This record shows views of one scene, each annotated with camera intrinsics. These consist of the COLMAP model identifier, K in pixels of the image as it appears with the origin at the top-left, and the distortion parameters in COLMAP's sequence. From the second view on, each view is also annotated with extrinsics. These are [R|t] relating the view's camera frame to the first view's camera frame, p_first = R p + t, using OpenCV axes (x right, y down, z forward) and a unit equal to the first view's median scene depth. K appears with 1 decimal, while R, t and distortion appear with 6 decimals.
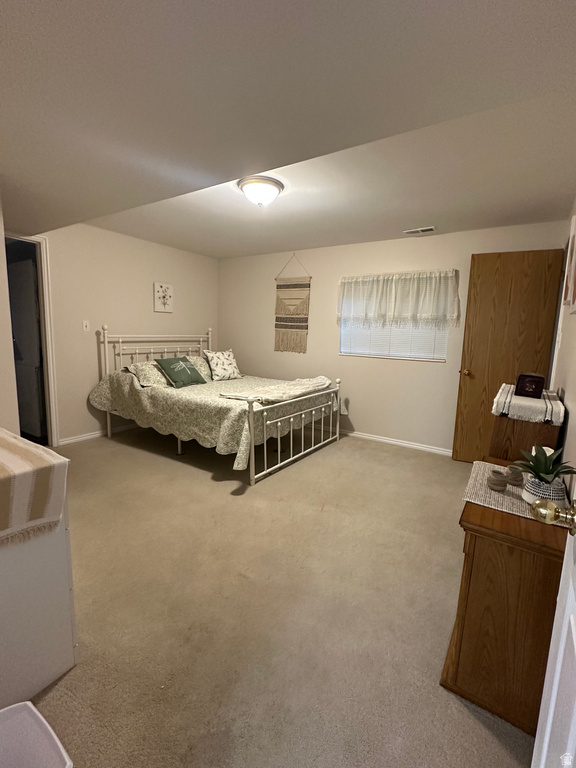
lens RADIAL K [[355.1, 0, 288.2], [0, 355.1, 383.9], [0, 0, 1]] dist [0.003377, 0.000078]
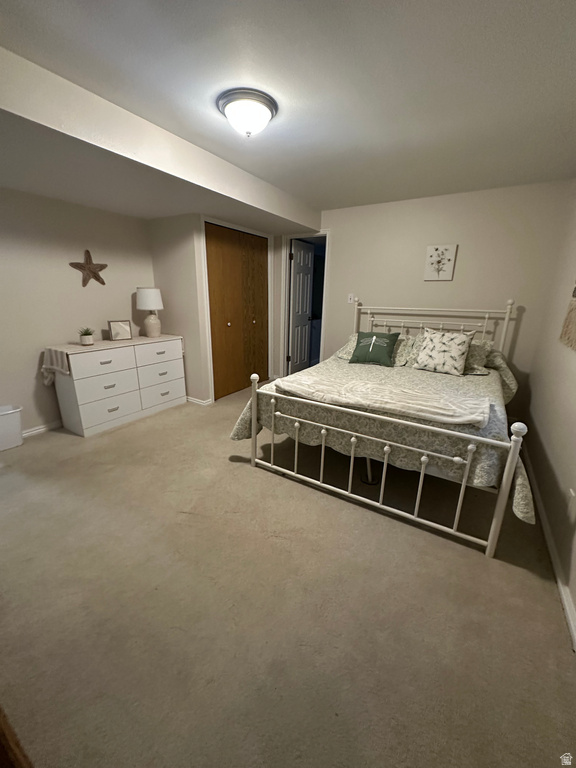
lens RADIAL K [[305.3, 0, 287.3], [0, 305.3, 383.1], [0, 0, 1]] dist [-0.002534, 0.000448]
pose [[0.025795, 0.248314, -0.968336, 0.455678], [-0.159690, 0.957243, 0.241215, -0.098706], [0.986830, 0.148411, 0.064345, 0.723894]]
